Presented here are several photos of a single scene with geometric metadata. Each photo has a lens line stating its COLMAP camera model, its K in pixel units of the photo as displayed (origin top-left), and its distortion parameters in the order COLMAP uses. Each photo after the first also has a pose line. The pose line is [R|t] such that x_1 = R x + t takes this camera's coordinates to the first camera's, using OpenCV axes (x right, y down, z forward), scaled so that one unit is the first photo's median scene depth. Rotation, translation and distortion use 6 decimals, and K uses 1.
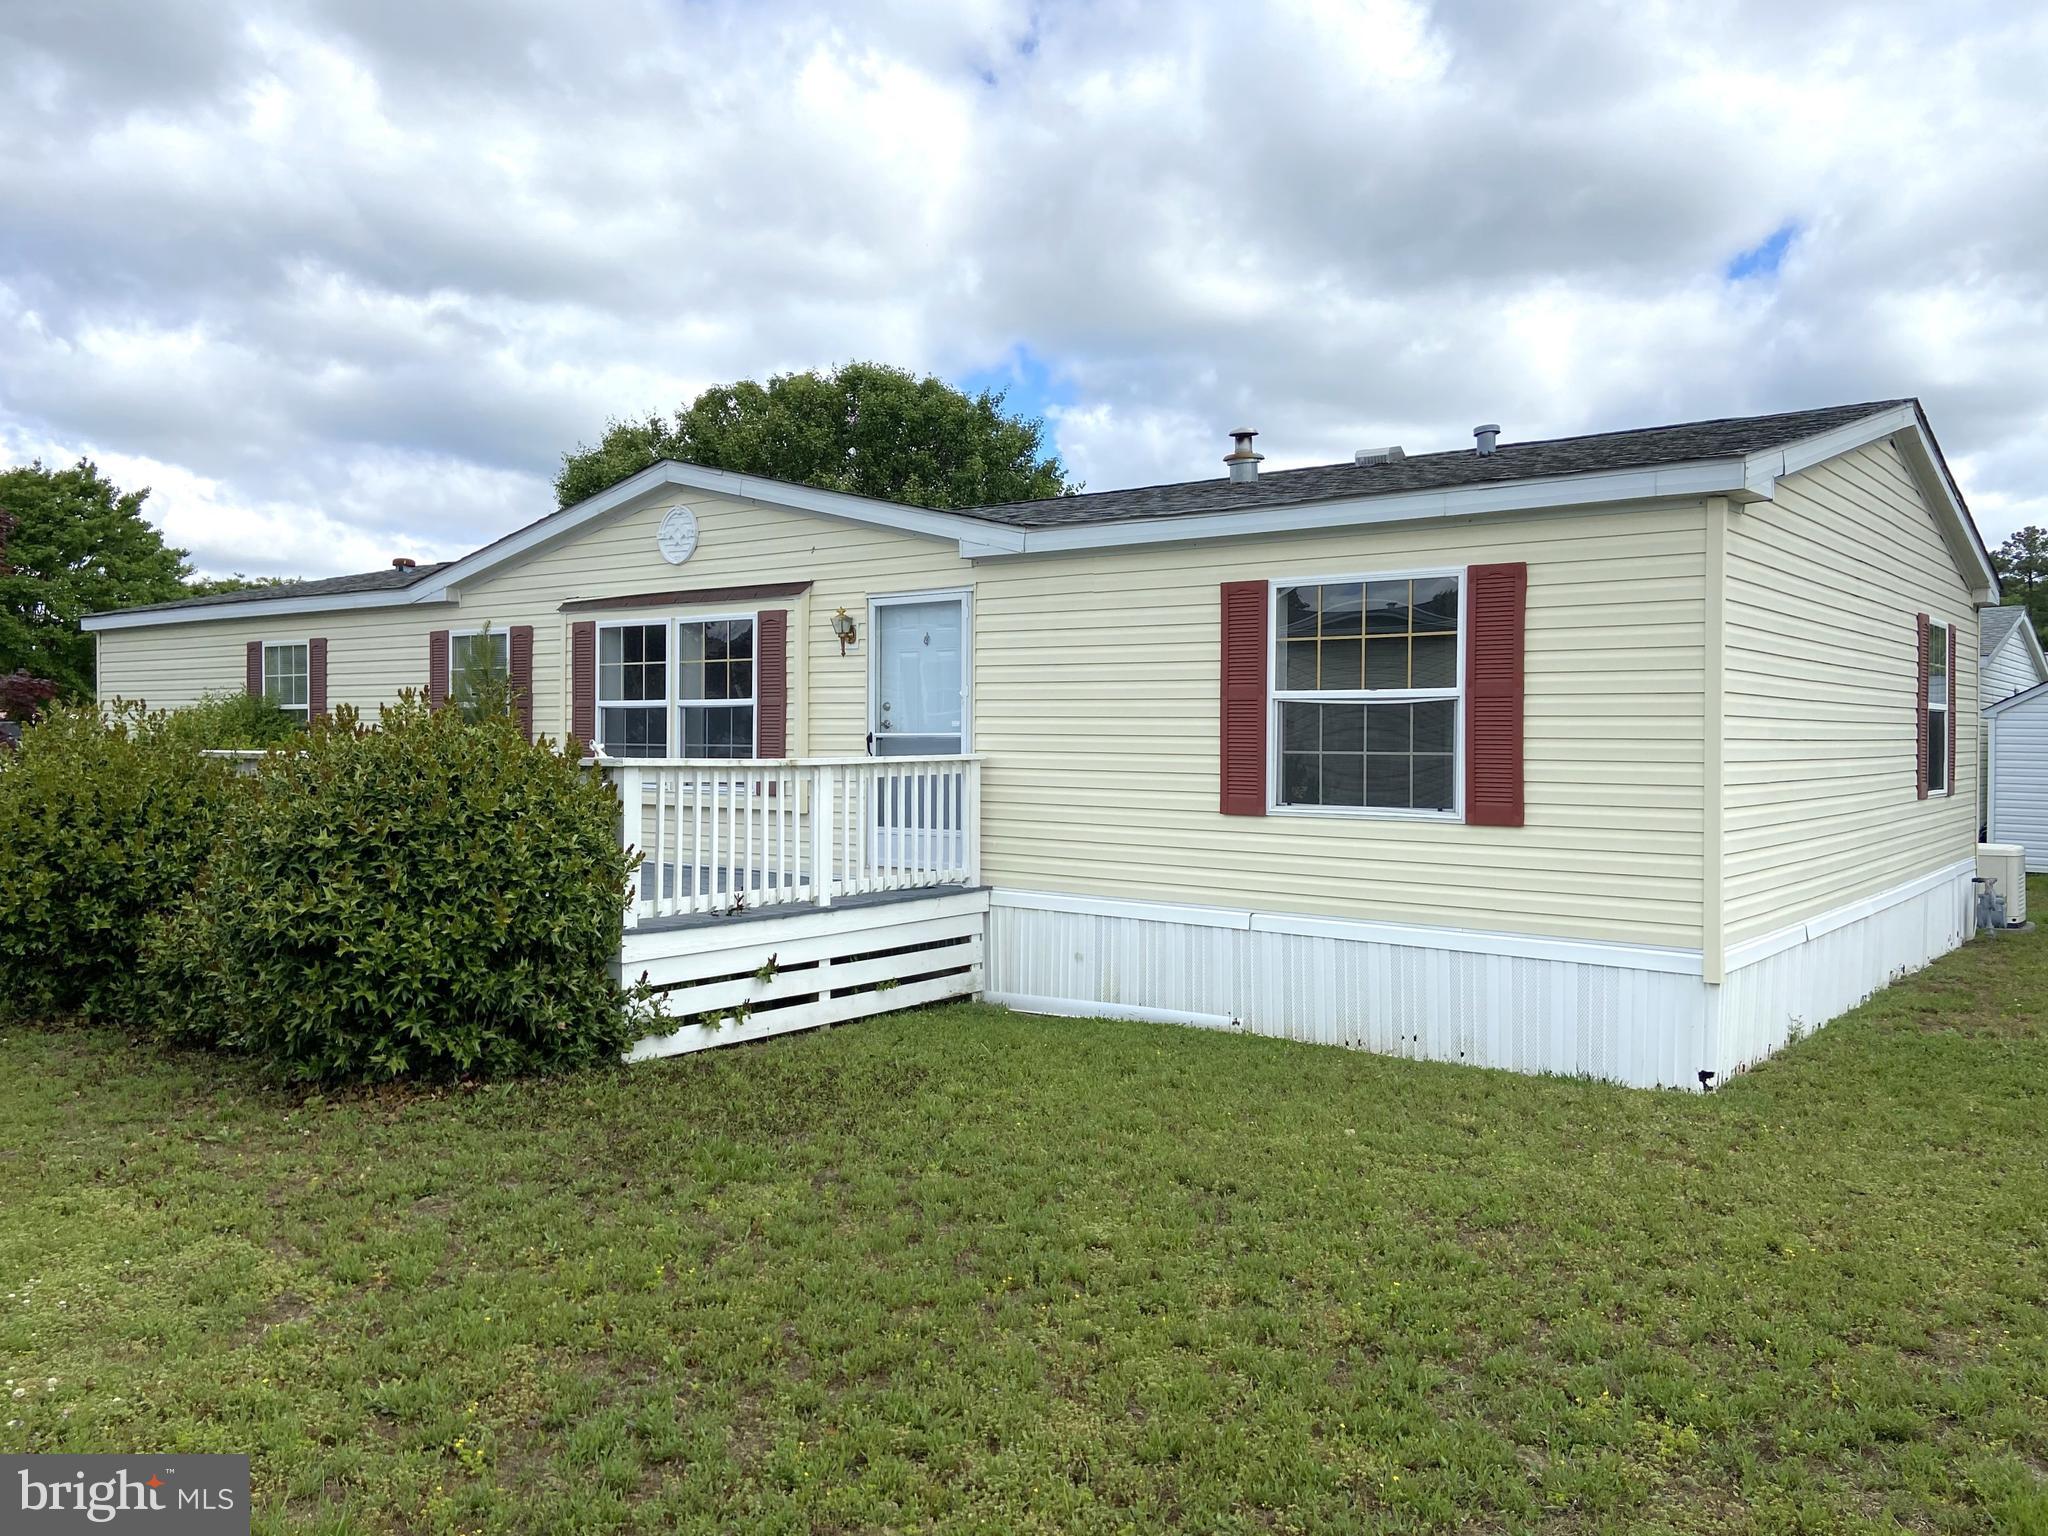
lens RADIAL K [[1545.4, 0, 1023.5], [0, 1545.4, 762.1], [0, 0, 1]] dist [0.053796, -0.012415]
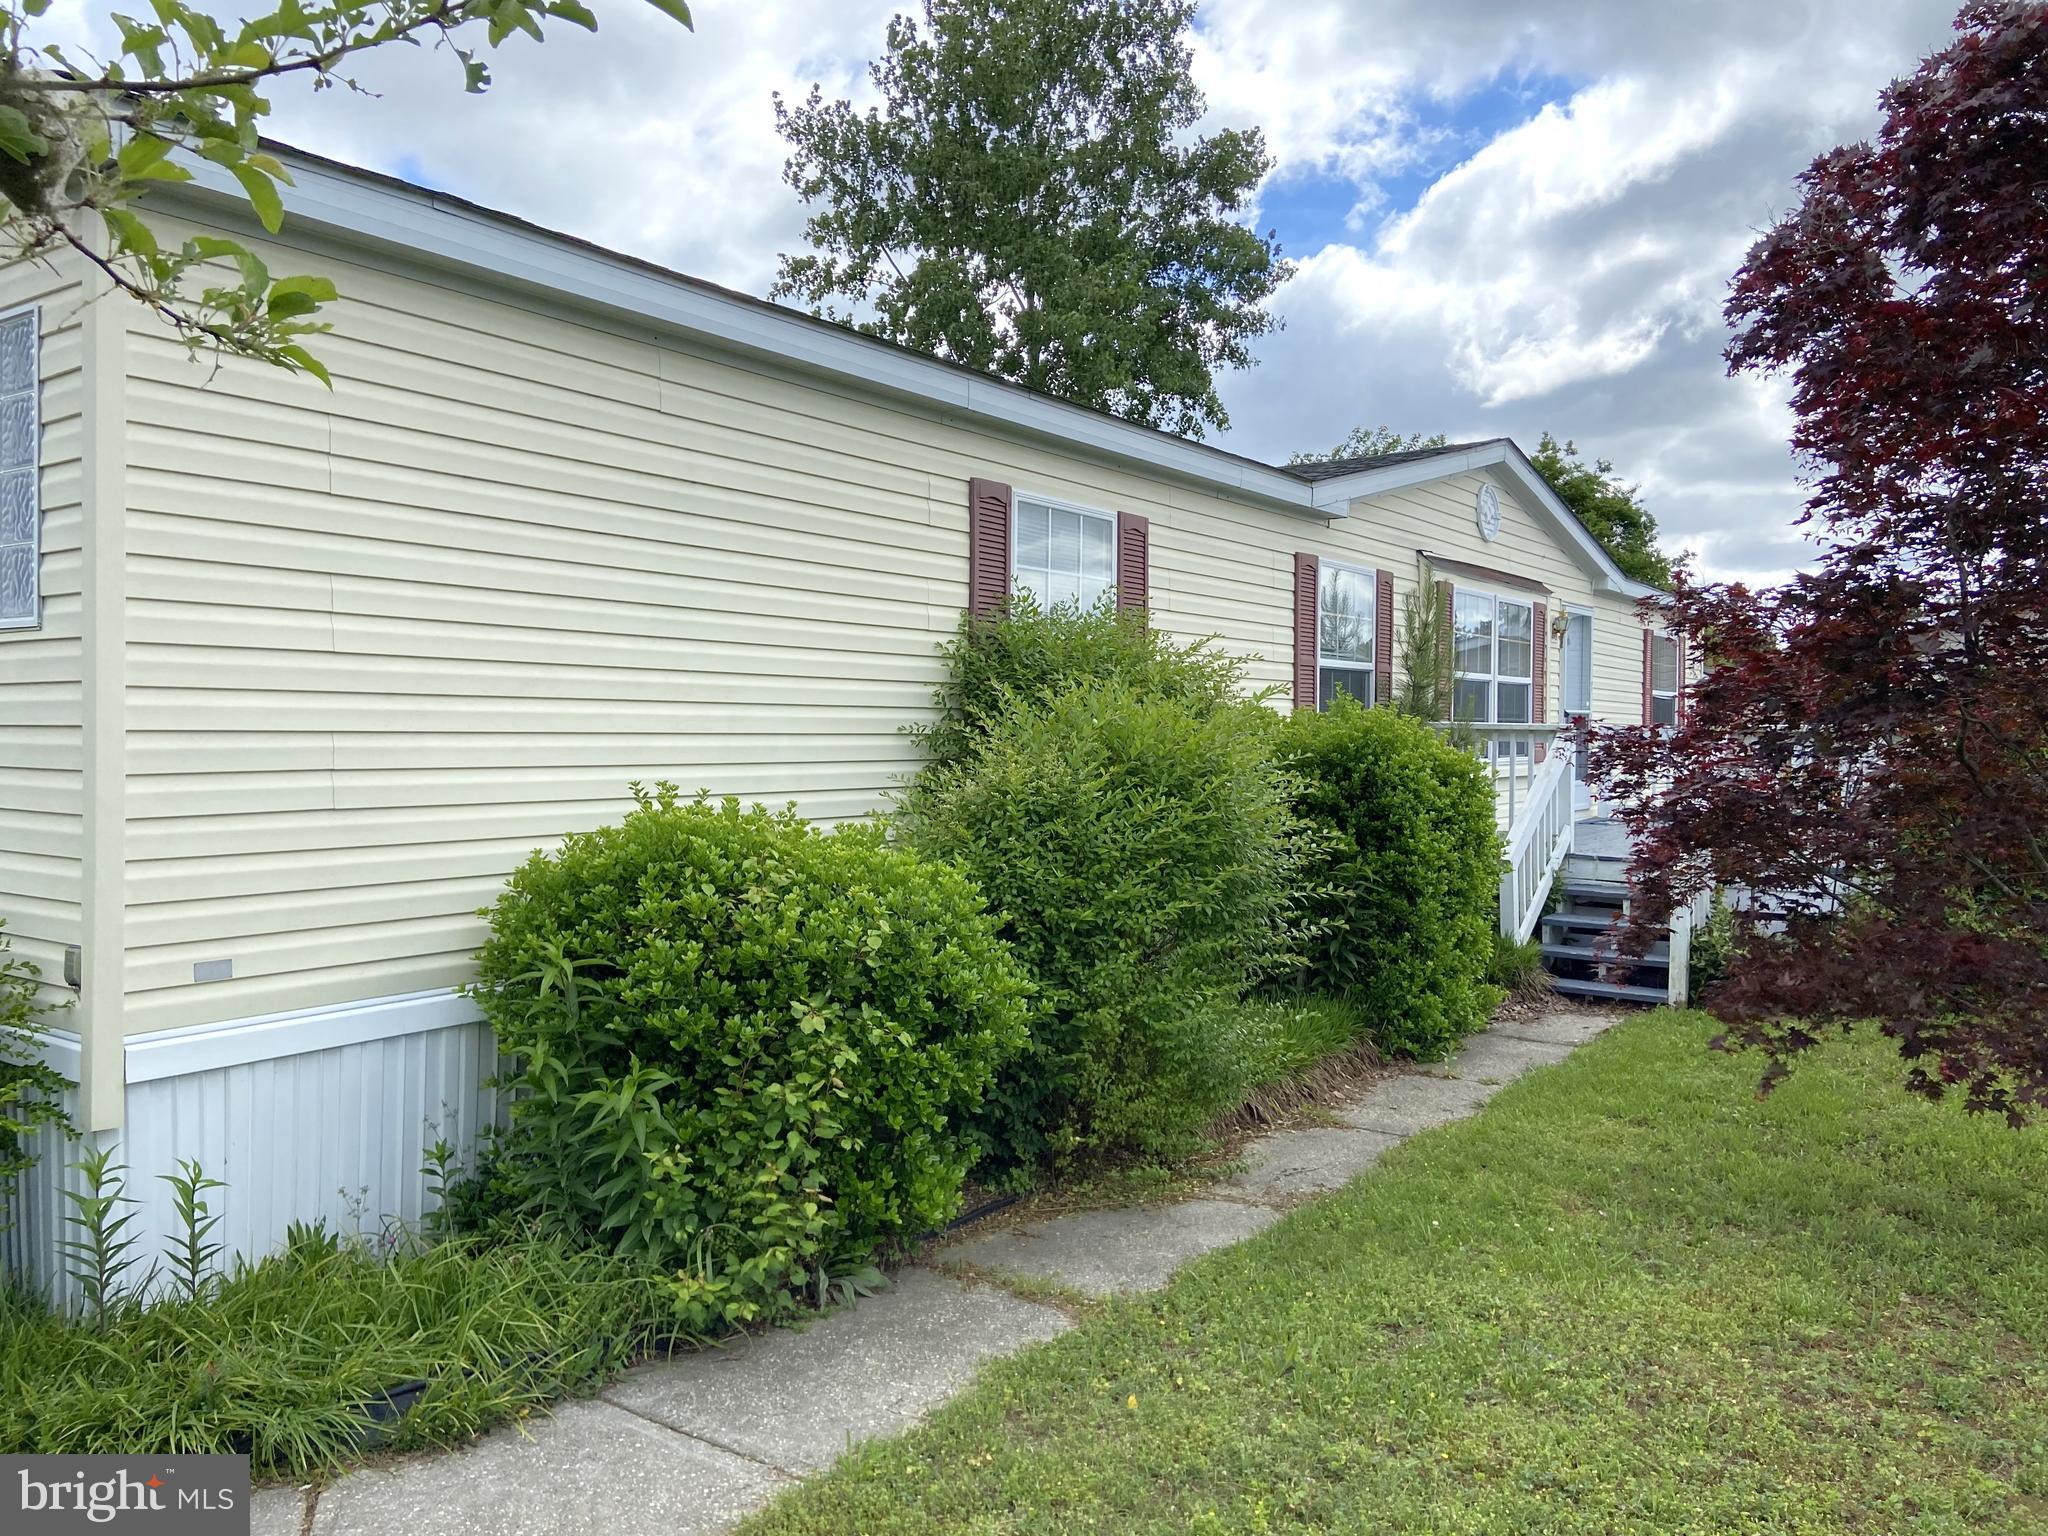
lens RADIAL K [[1545.4, 0, 1023.6], [0, 1545.4, 766.0], [0, 0, 1]] dist [0.053796, -0.012415]
pose [[-0.063065, -0.019218, 0.997824, -1.403501], [0.003435, 0.999804, 0.019473, 0.005906], [-0.998004, 0.004655, -0.062987, 1.451193]]
